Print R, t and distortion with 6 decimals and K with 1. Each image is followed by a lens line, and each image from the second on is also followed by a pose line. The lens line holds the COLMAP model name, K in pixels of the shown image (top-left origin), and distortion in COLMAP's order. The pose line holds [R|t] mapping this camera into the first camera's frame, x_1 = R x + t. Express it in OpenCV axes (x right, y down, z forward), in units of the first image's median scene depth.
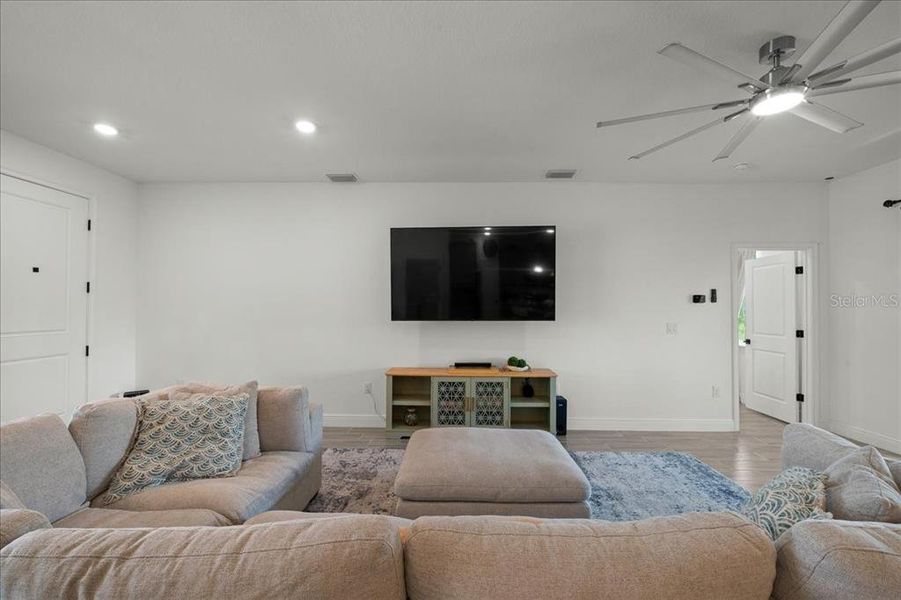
lens RADIAL K [[366.6, 0, 452.7], [0, 366.6, 306.8], [0, 0, 1]] dist [-0.002553, -0.000215]
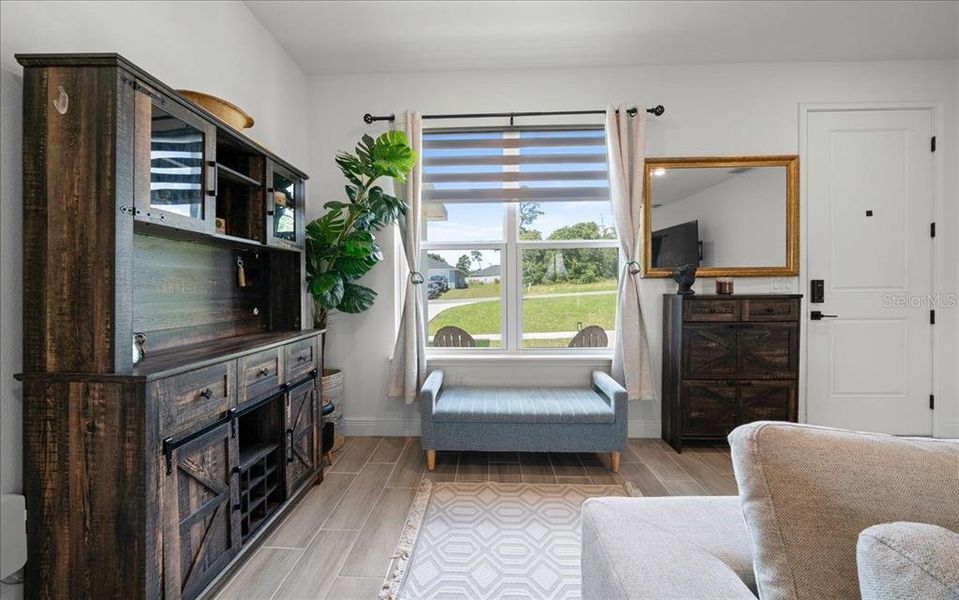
lens RADIAL K [[337.5, 0, 481.9], [0, 337.5, 287.4], [0, 0, 1]] dist [-0.001739, -0.000116]
pose [[-0.004456, -0.001621, -0.999989, -0.315269], [0.013991, 0.999901, -0.001683, 0.048742], [0.999892, -0.013999, -0.004433, 0.098809]]
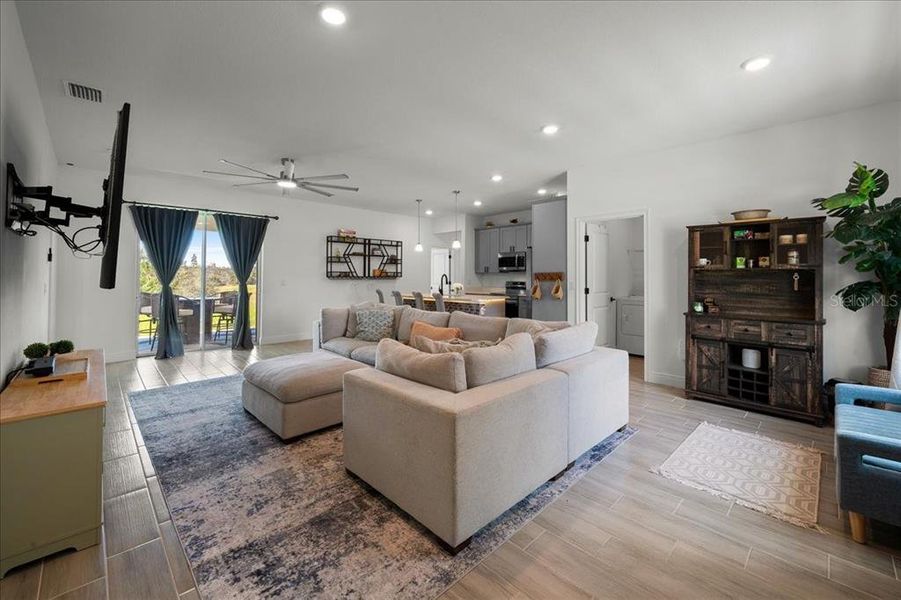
lens RADIAL K [[369.2, 0, 451.0], [0, 369.2, 265.9], [0, 0, 1]] dist [-0.000234, -0.000033]
pose [[-0.712435, 0.012240, 0.701631, -0.835592], [-0.011080, 0.999527, -0.028687, 0.017251], [-0.701651, -0.028211, -0.711962, 1.035082]]
